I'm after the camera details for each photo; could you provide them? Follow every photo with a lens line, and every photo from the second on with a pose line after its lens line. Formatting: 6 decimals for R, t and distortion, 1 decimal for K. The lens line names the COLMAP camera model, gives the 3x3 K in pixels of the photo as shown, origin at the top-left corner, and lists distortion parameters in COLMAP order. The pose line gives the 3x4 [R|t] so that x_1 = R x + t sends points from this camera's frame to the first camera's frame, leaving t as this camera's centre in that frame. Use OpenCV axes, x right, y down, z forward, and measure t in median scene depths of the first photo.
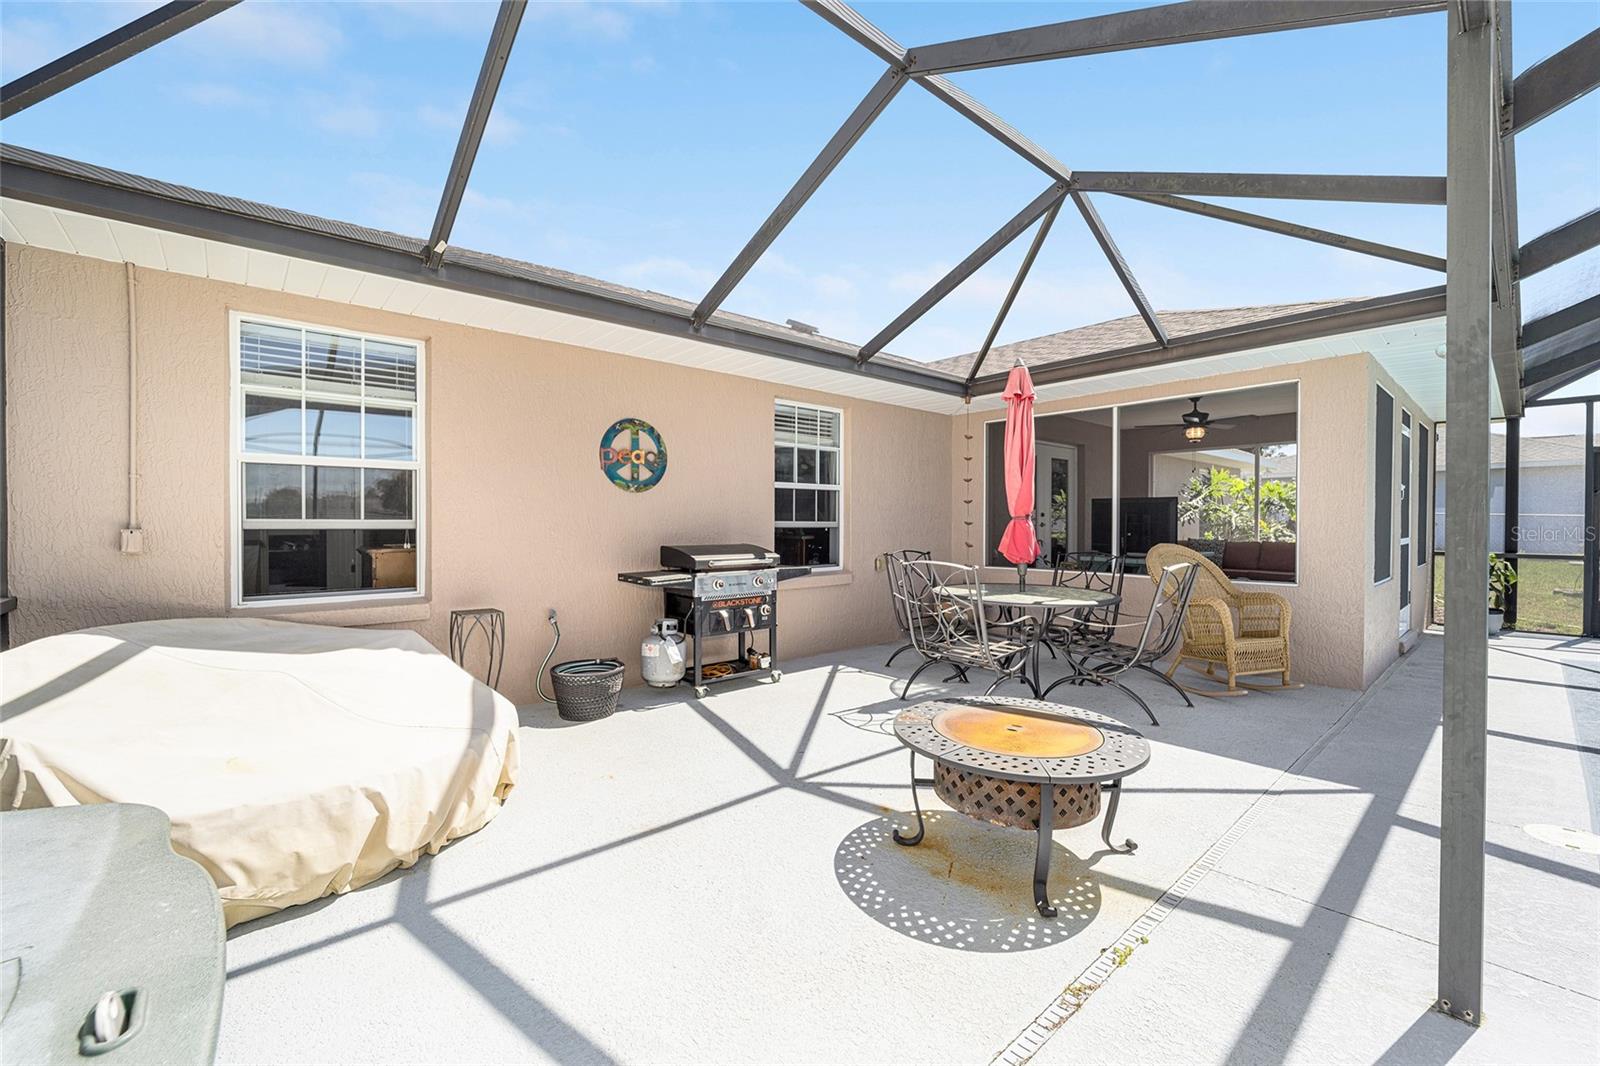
lens RADIAL K [[643.7, 0, 796.6], [0, 643.7, 526.3], [0, 0, 1]] dist [-0.009948, 0.000457]
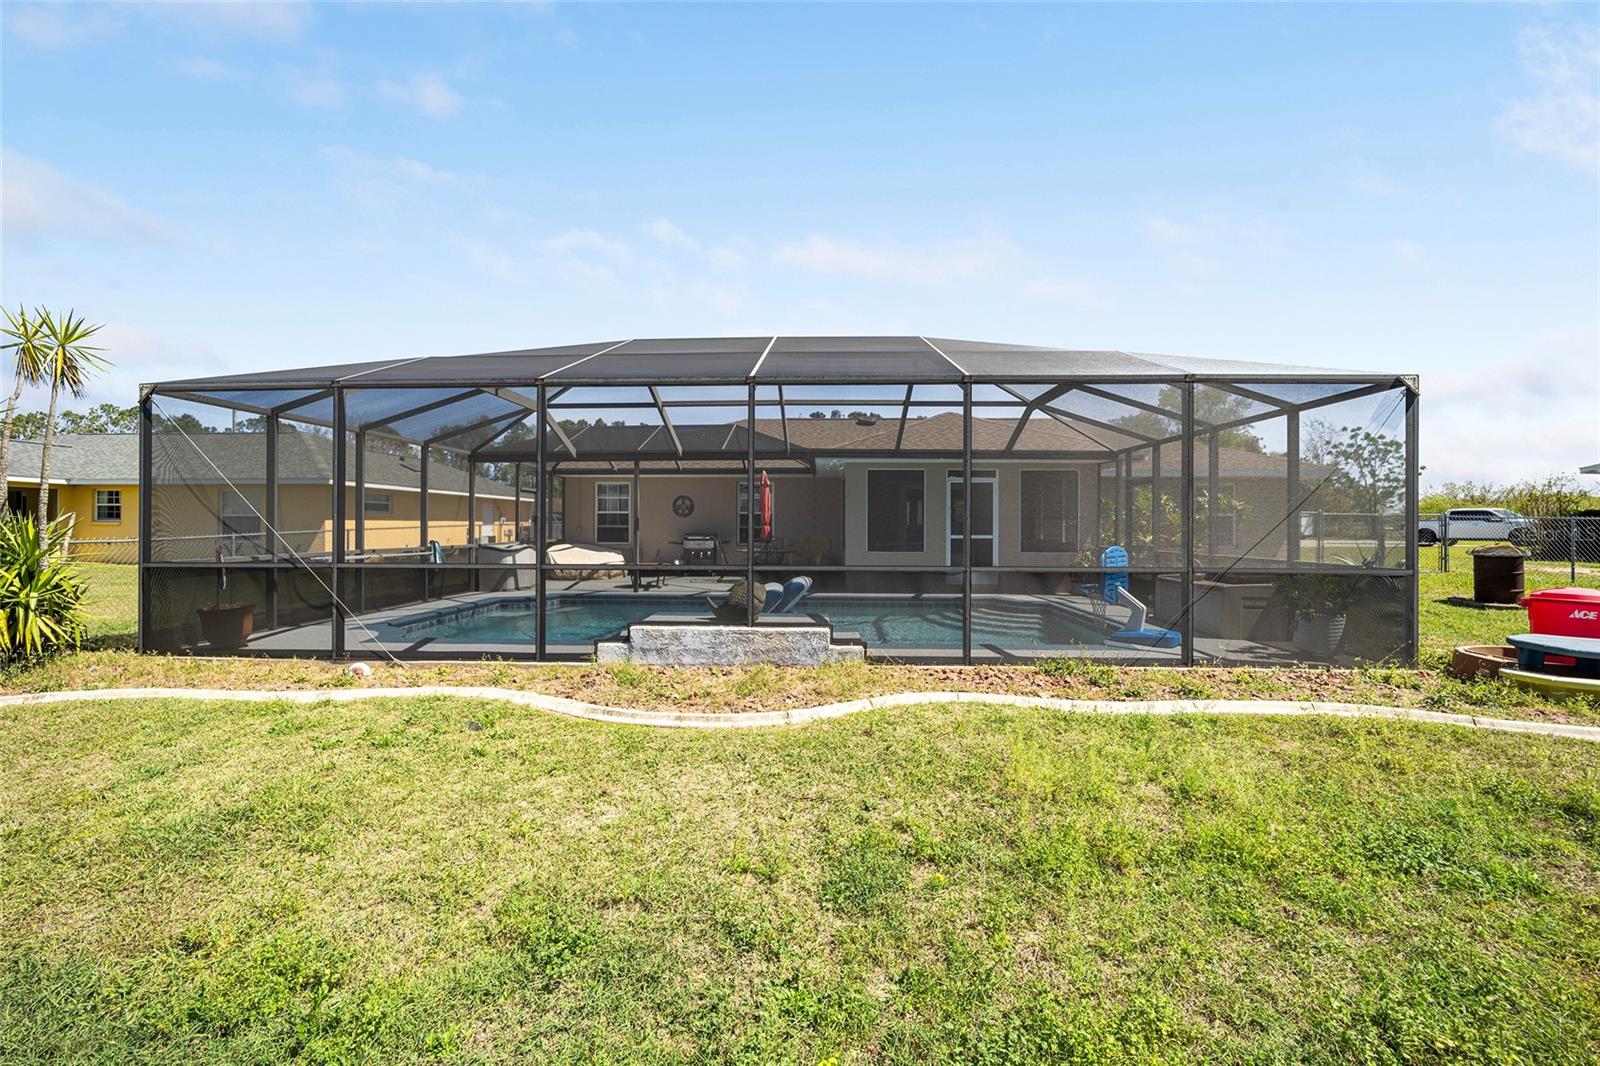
lens RADIAL K [[645.3, 0, 791.3], [0, 645.3, 477.6], [0, 0, 1]] dist [0.001343, 0.000046]
pose [[0.719748, -0.050770, -0.692377, 2.511672], [-0.008966, 0.996559, -0.082395, 0.014234], [0.694178, 0.065511, 0.716816, -1.048140]]
